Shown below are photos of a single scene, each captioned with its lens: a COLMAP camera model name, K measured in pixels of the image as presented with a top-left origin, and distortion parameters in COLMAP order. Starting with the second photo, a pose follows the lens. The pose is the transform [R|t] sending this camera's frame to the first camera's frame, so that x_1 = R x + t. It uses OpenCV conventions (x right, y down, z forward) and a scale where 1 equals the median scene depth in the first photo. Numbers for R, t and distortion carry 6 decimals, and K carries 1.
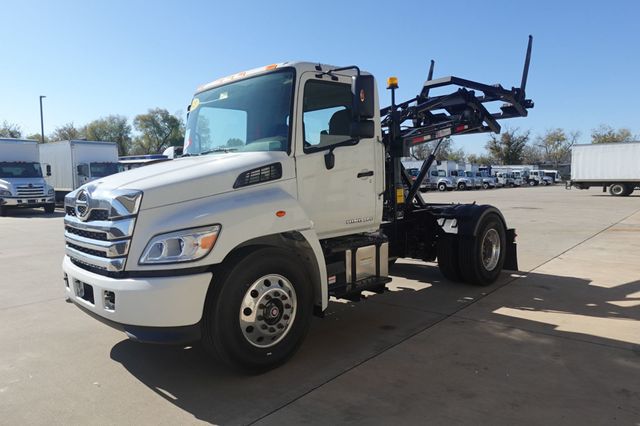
lens RADIAL K [[444.8, 0, 320.0], [0, 444.8, 213.0], [0, 0, 1]] dist [0.000024, 0.001496]
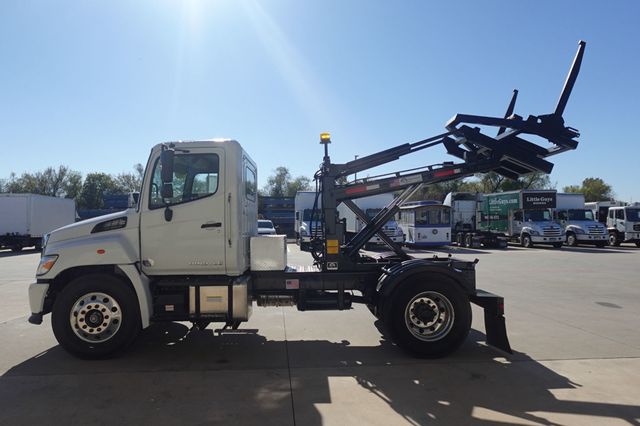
lens RADIAL K [[444.8, 0, 320.0], [0, 444.8, 213.0], [0, 0, 1]] dist [0.000024, 0.001496]
pose [[0.730118, 0.001293, -0.683319, 1.160943], [-0.067060, 0.995307, -0.069769, -0.057346], [0.680022, 0.096763, 0.726778, 0.329229]]
